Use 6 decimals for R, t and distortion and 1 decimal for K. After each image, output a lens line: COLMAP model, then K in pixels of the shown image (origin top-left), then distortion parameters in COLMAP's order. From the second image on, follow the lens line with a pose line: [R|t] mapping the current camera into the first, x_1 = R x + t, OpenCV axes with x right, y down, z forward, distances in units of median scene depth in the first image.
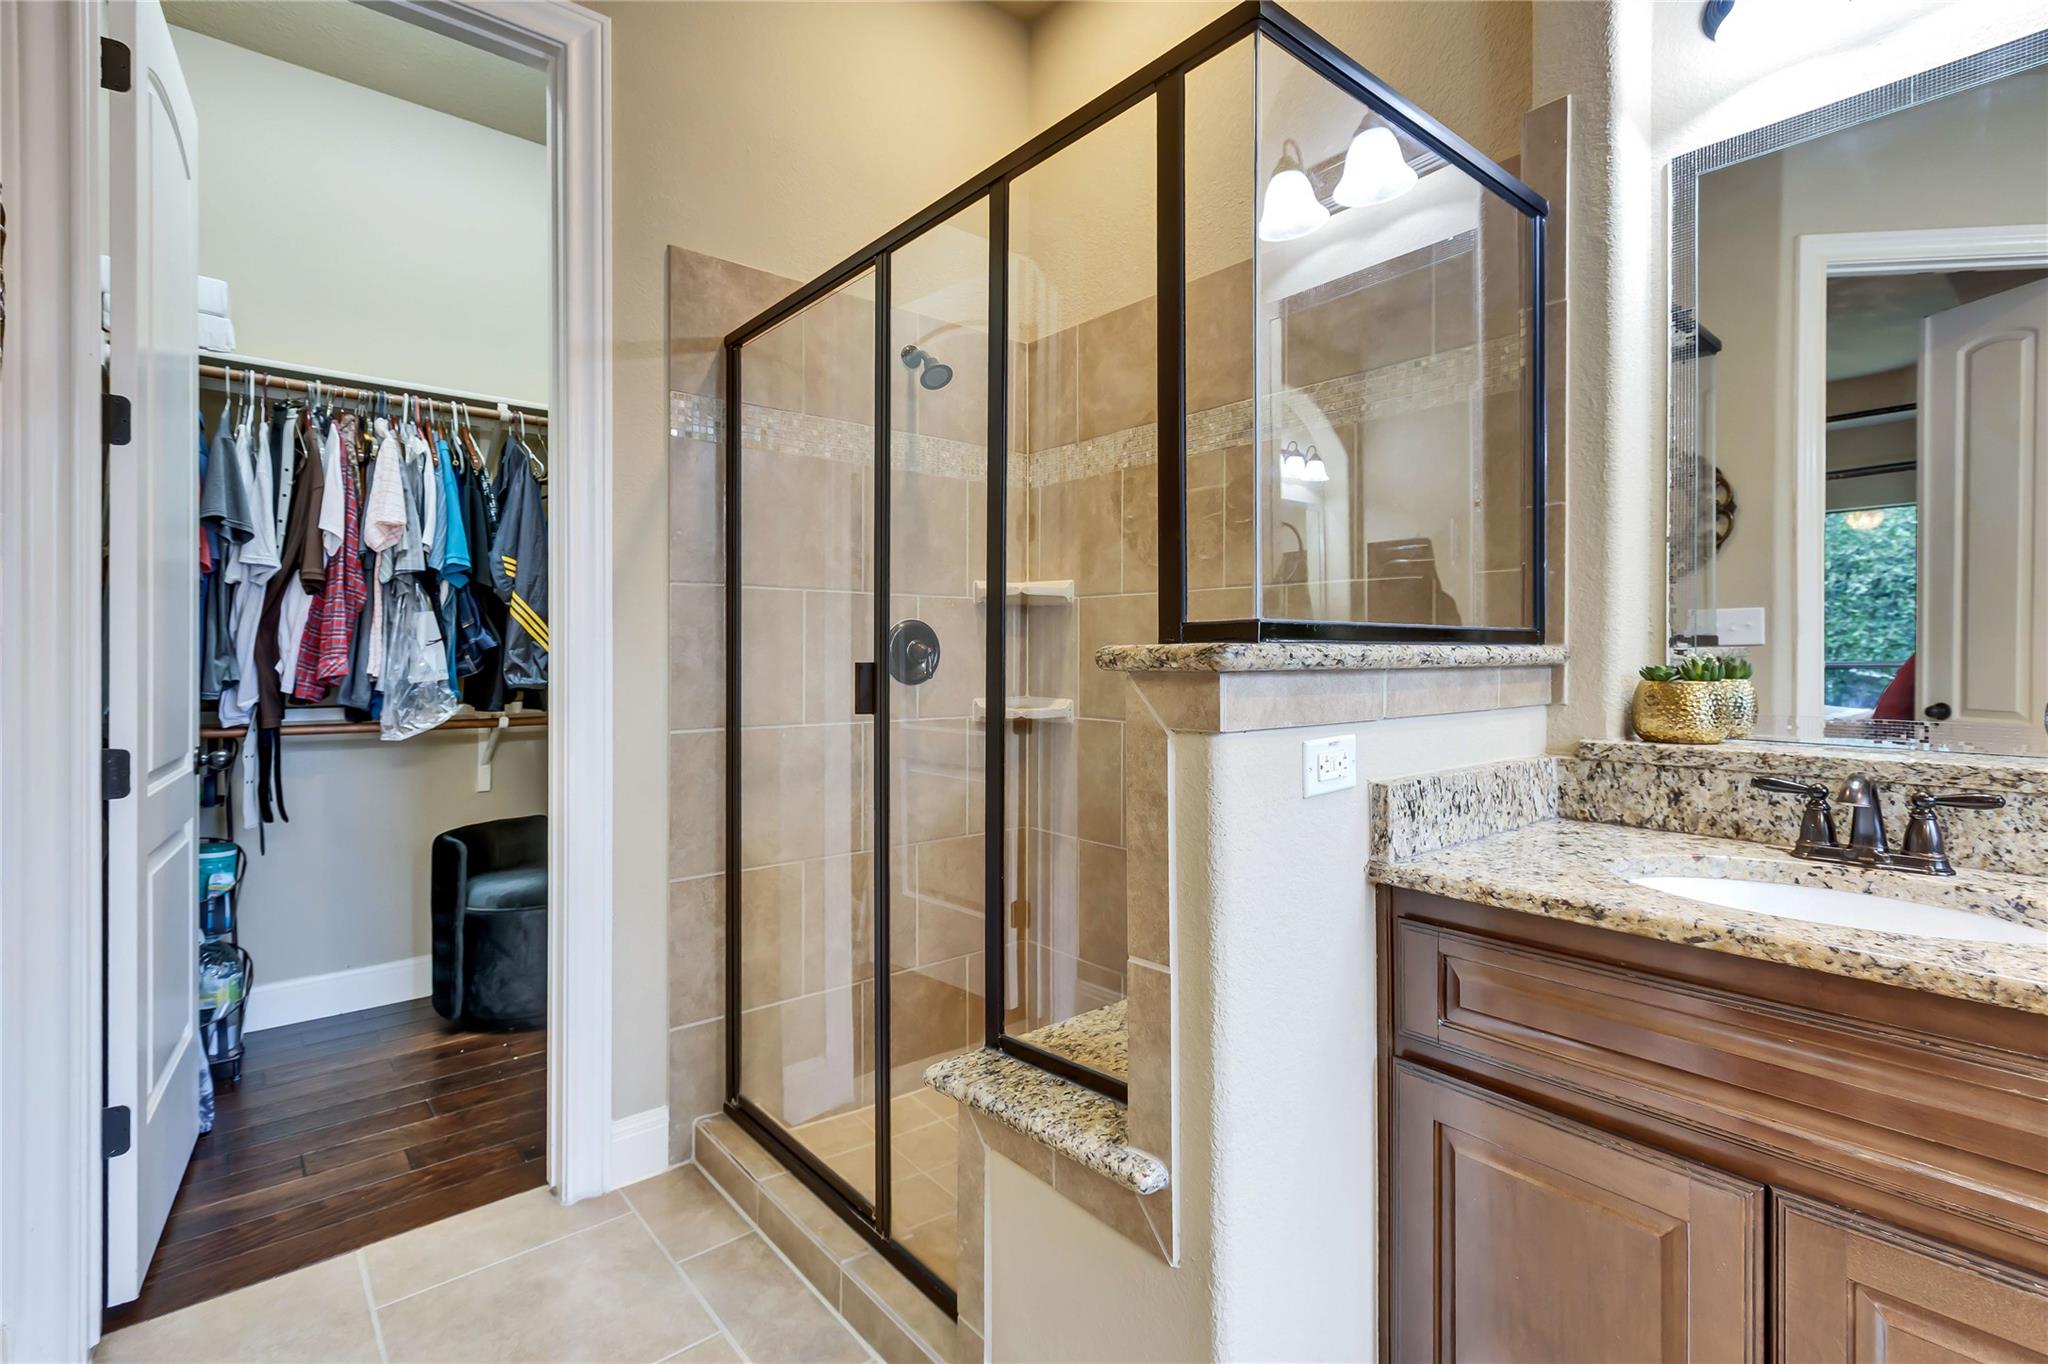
lens RADIAL K [[942.2, 0, 1017.7], [0, 942.2, 663.9], [0, 0, 1]] dist [0.003089, -0.000343]
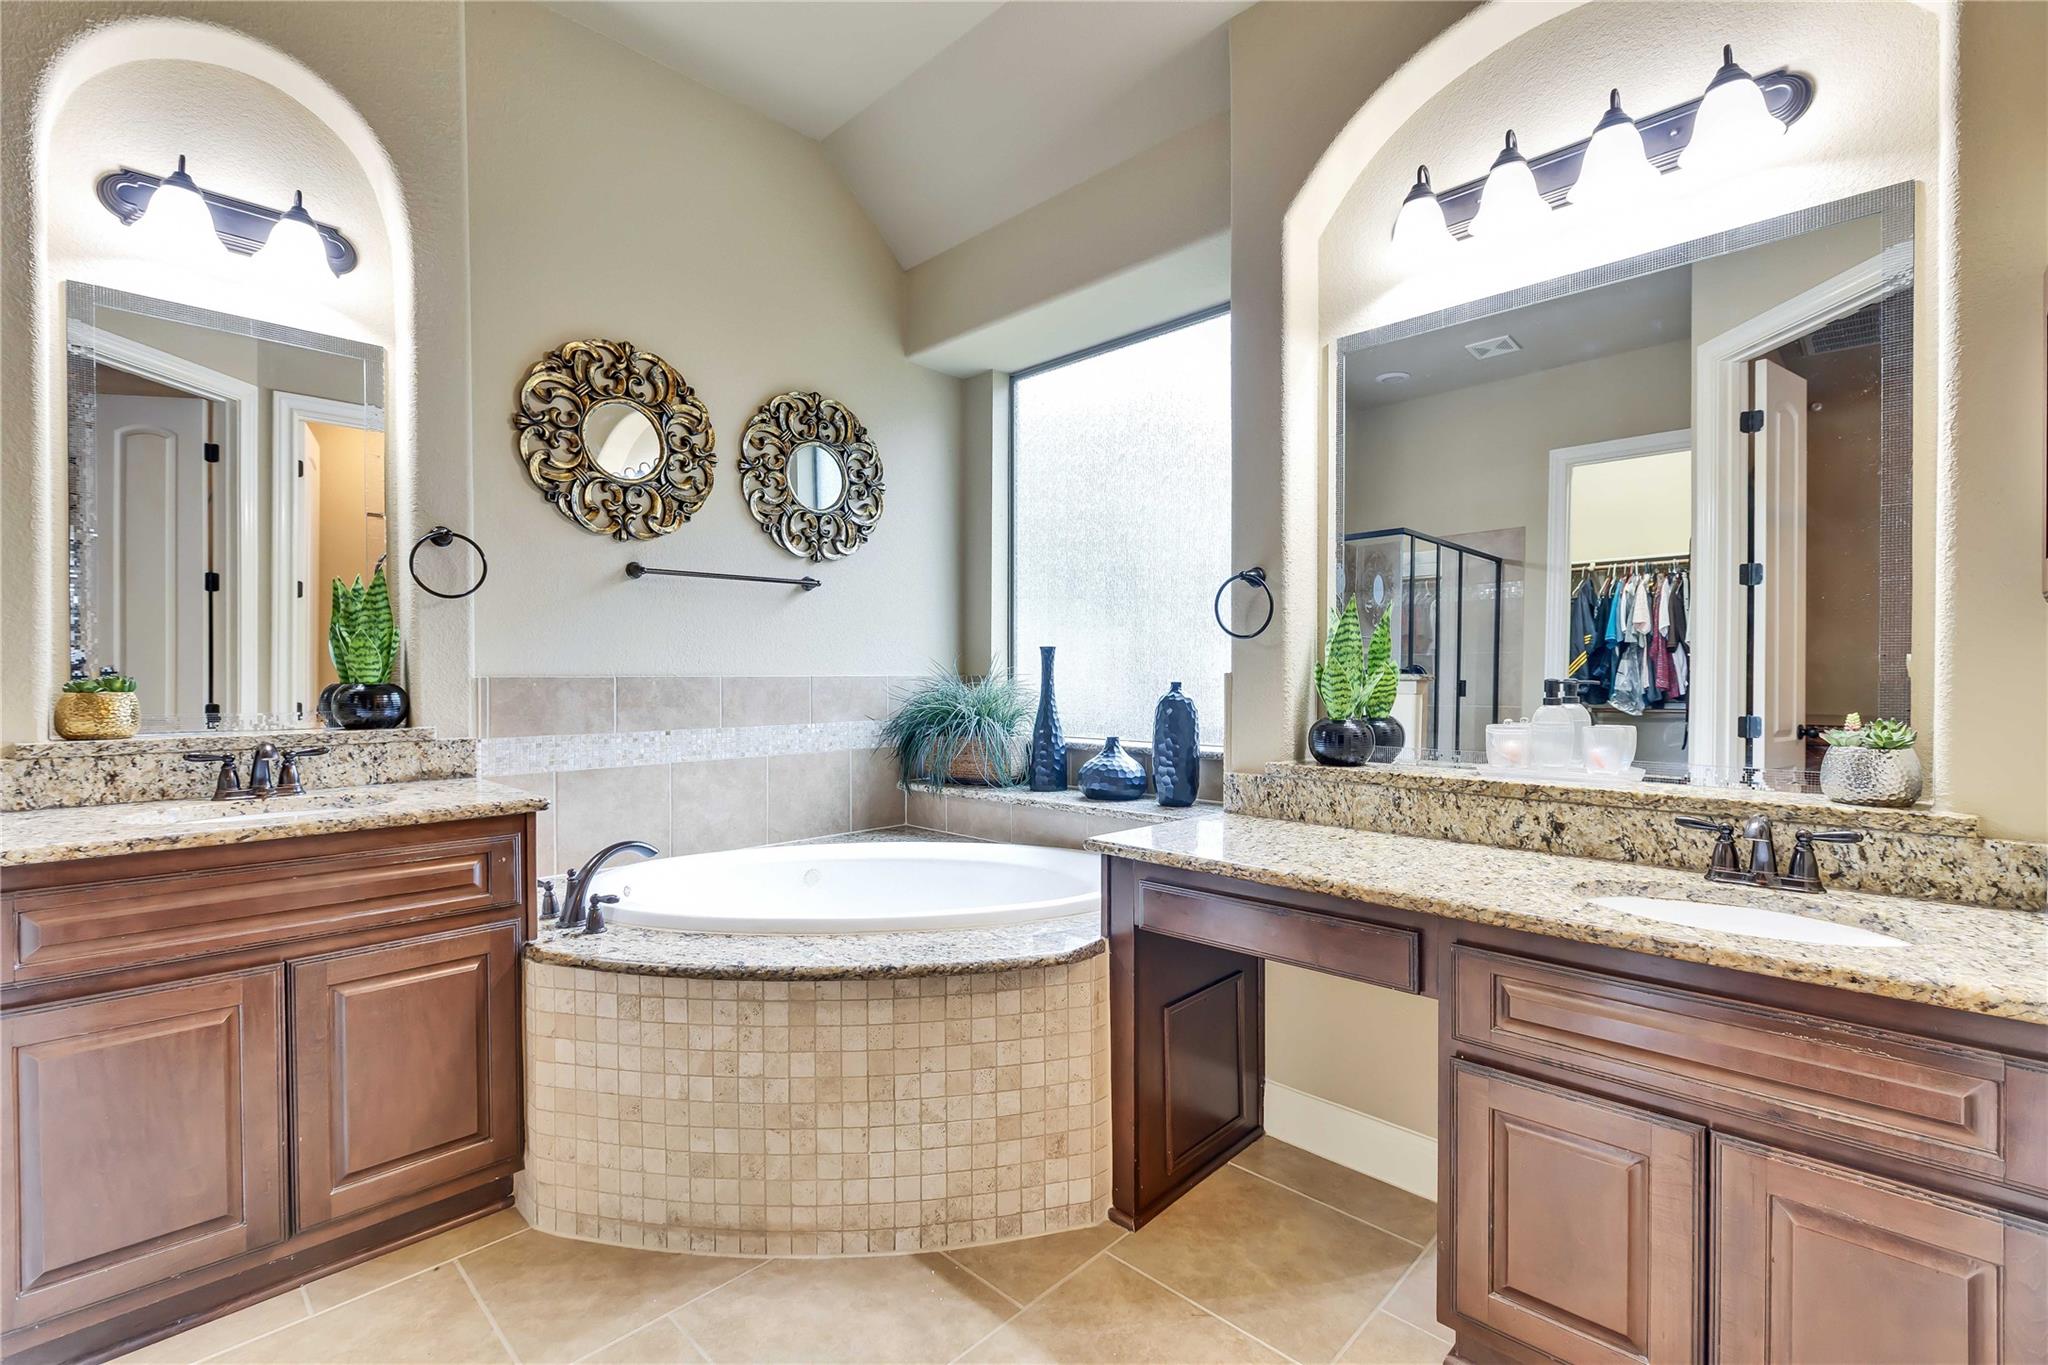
lens RADIAL K [[894.9, 0, 1012.1], [0, 894.9, 689.9], [0, 0, 1]] dist [-0.002566, 0.000522]
pose [[-0.088581, -0.018654, 0.995894, -0.598355], [0.012839, 0.999720, 0.019868, 0.005696], [-0.995986, 0.014546, -0.088317, -0.146903]]
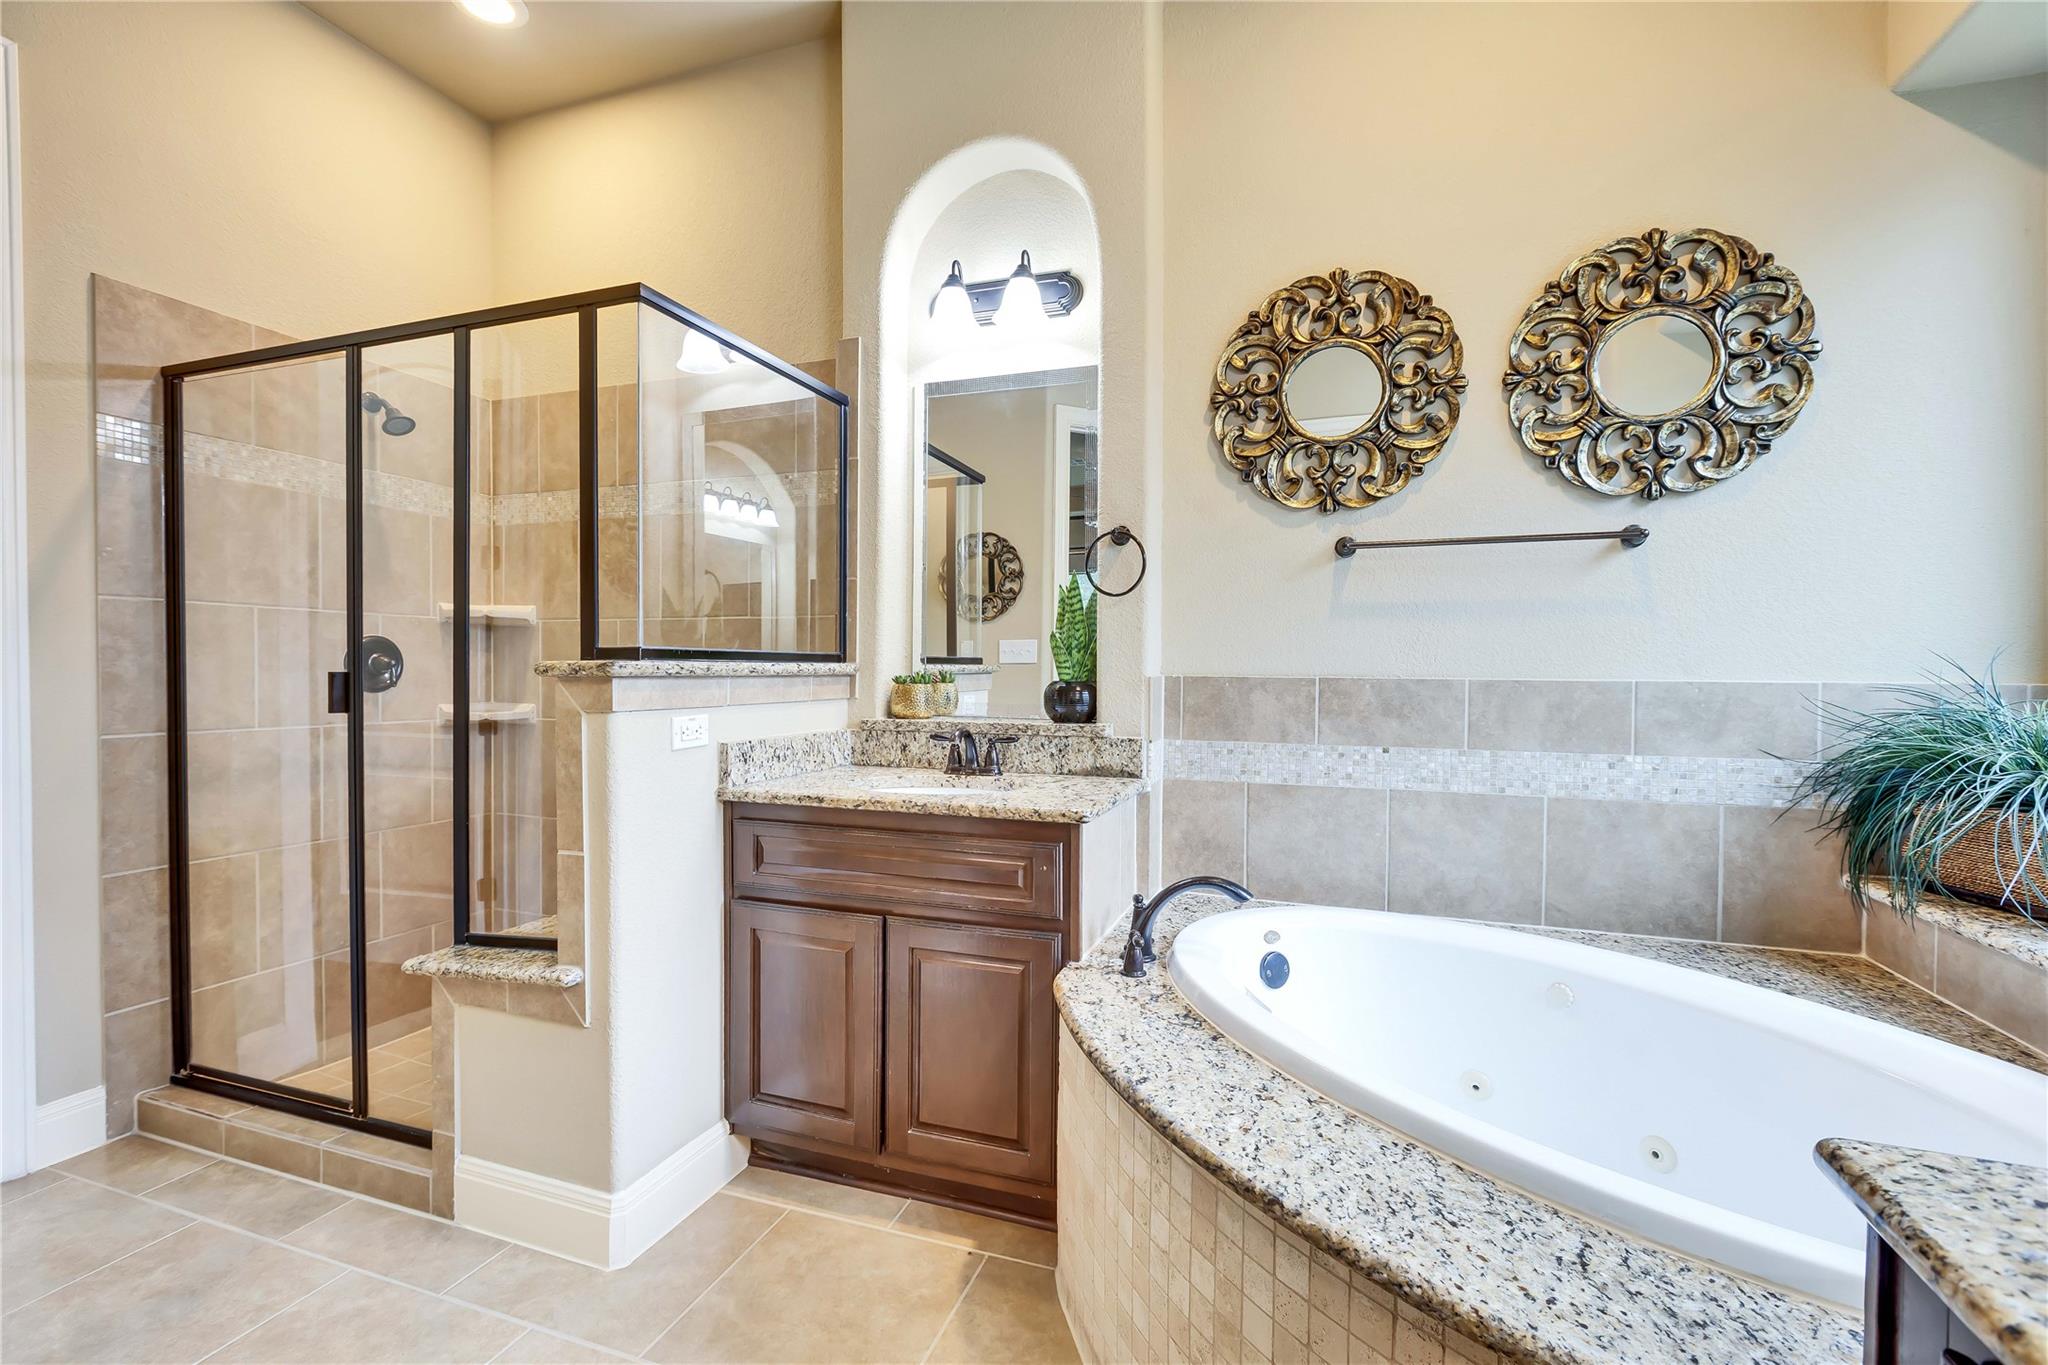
lens RADIAL K [[894.9, 0, 1016.1], [0, 894.9, 687.2], [0, 0, 1]] dist [-0.002566, 0.000522]
pose [[0.861367, -0.004006, 0.507967, 0.010667], [-0.001239, 0.999949, 0.009987, 0.006375], [-0.507981, -0.009231, 0.861319, -0.512869]]
